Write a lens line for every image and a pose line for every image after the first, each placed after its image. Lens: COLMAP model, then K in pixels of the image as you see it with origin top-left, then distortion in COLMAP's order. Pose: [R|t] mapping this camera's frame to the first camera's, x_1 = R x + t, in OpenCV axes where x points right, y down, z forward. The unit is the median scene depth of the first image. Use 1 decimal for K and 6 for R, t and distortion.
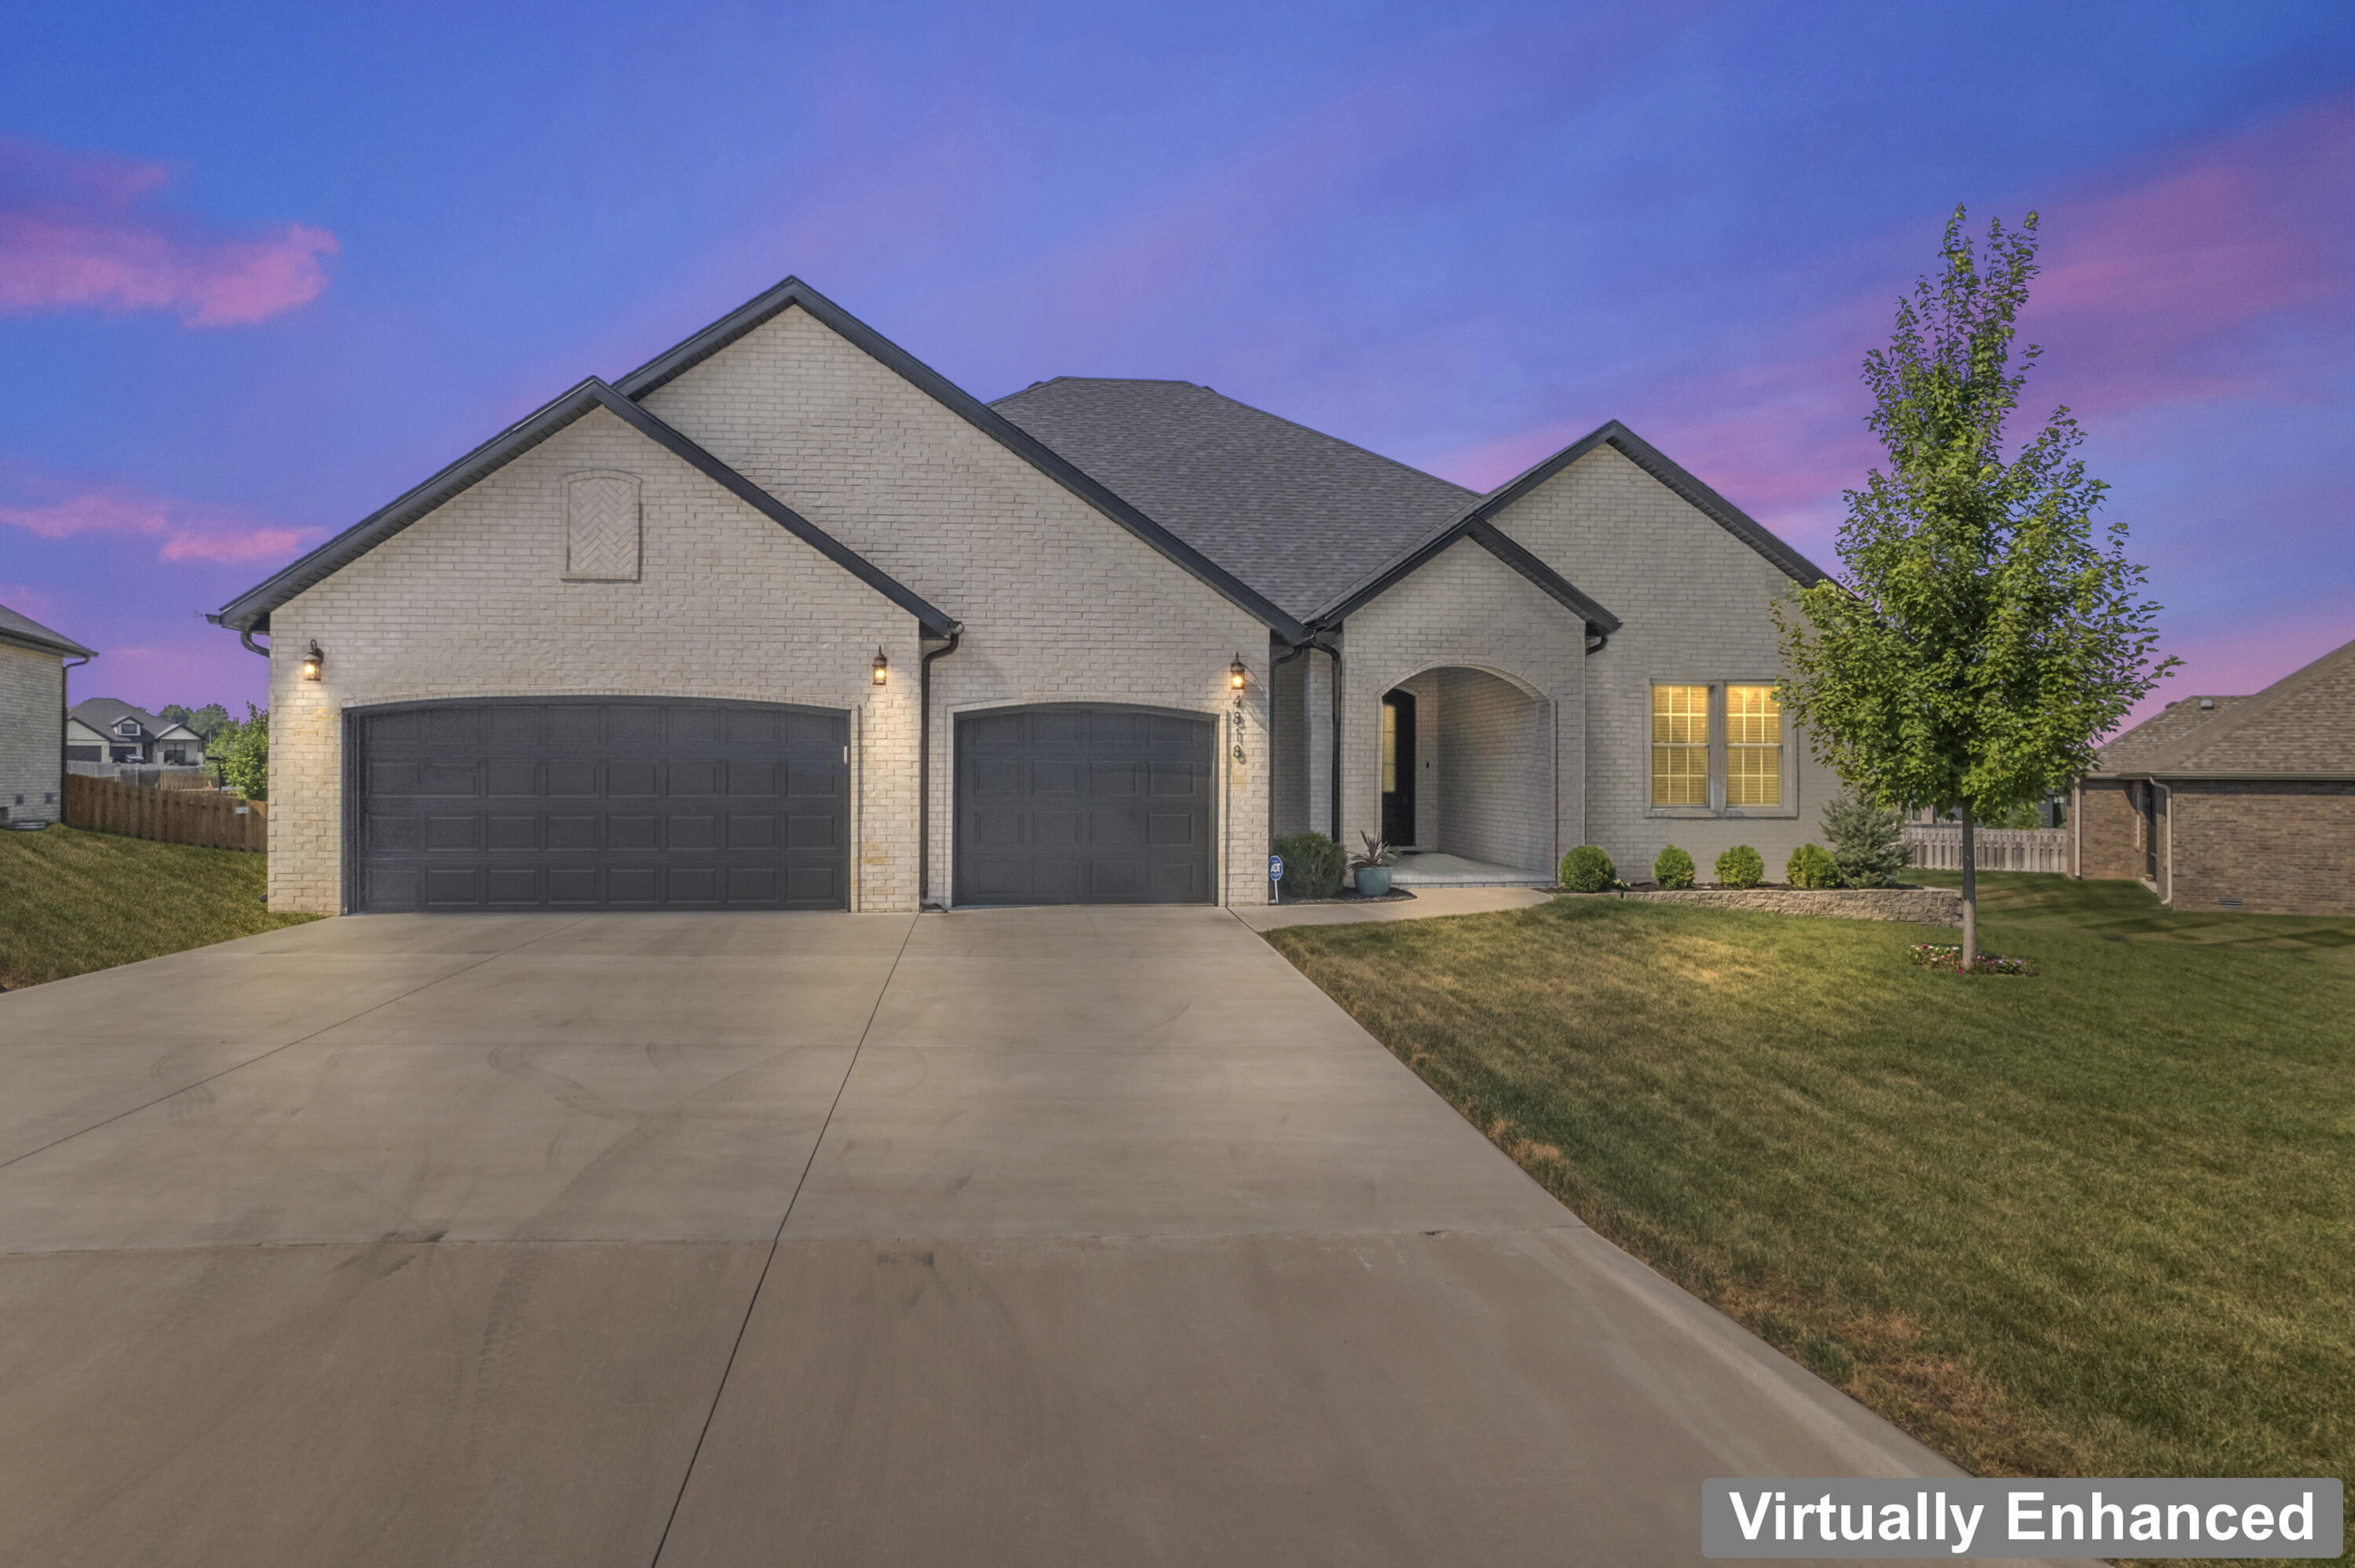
lens RADIAL K [[1554.0, 0, 1173.7], [0, 1554.0, 796.8], [0, 0, 1]] dist [-0.001748, 0.000363]
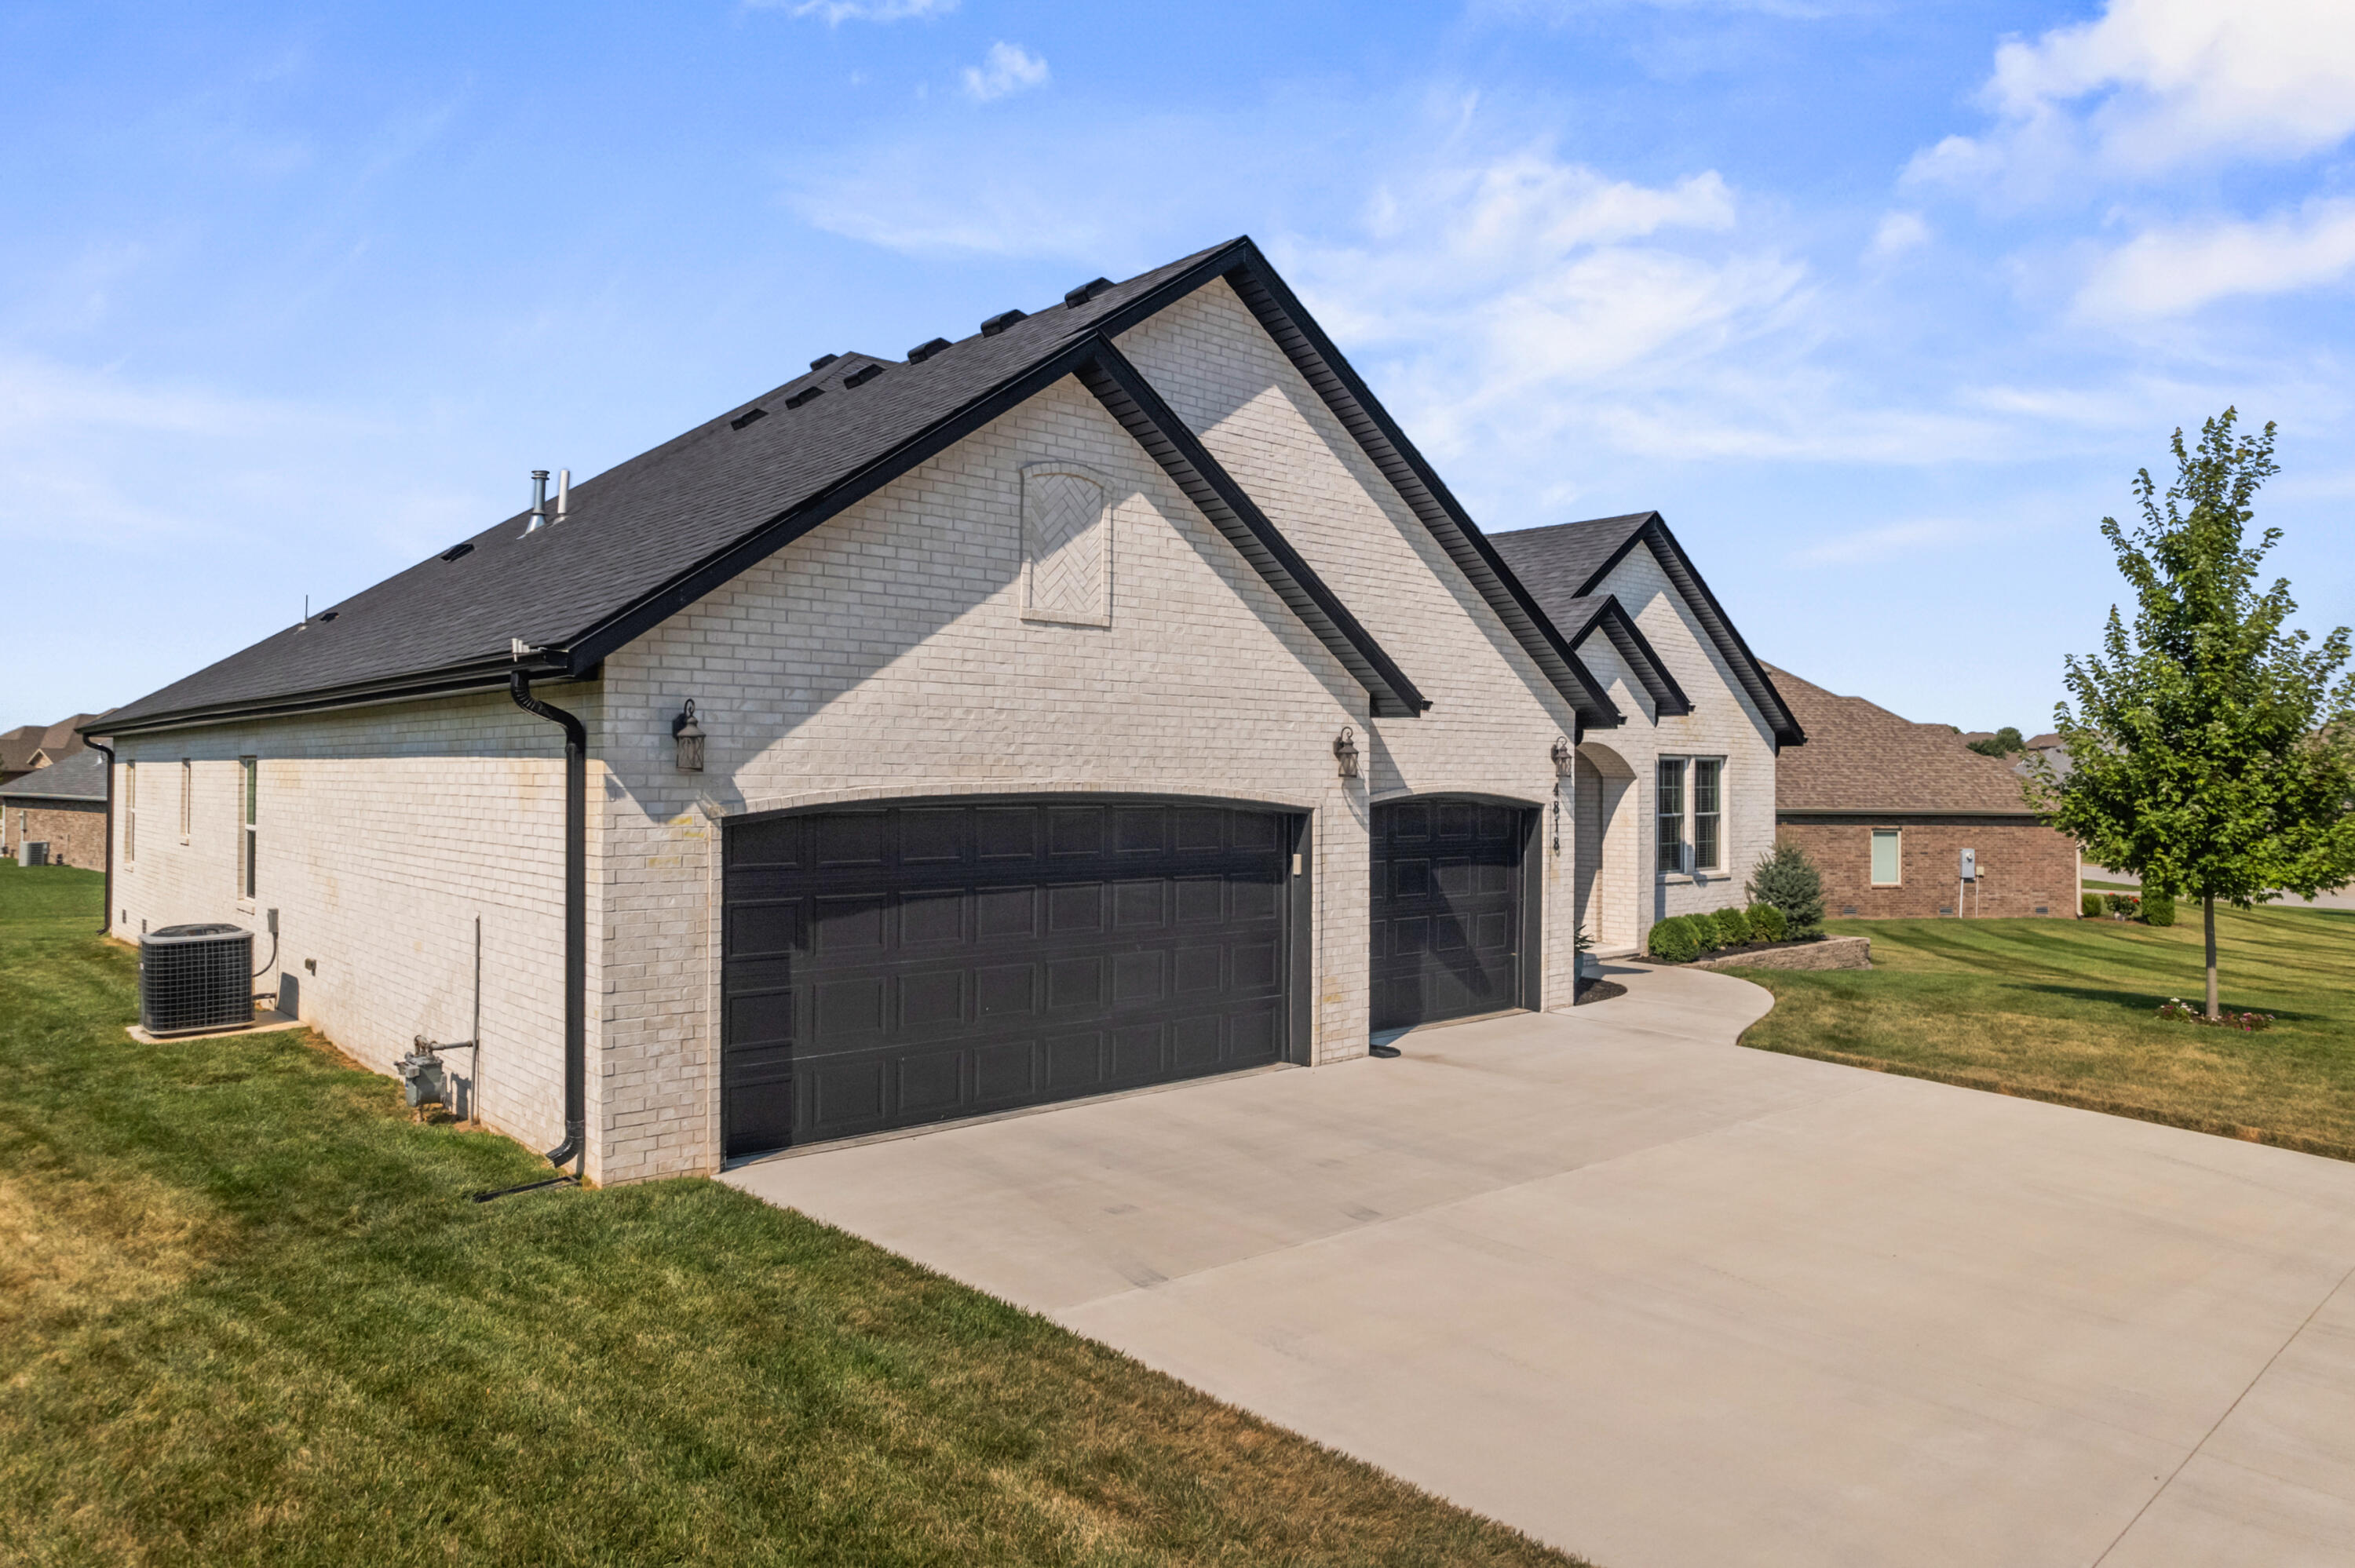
lens RADIAL K [[1554.0, 0, 1190.2], [0, 1554.0, 798.2], [0, 0, 1]] dist [-0.001748, 0.000363]
pose [[0.795857, -0.005657, 0.605459, -0.739637], [0.008635, 0.999961, -0.002008, -0.060735], [-0.605424, 0.006826, 0.795874, 0.422598]]
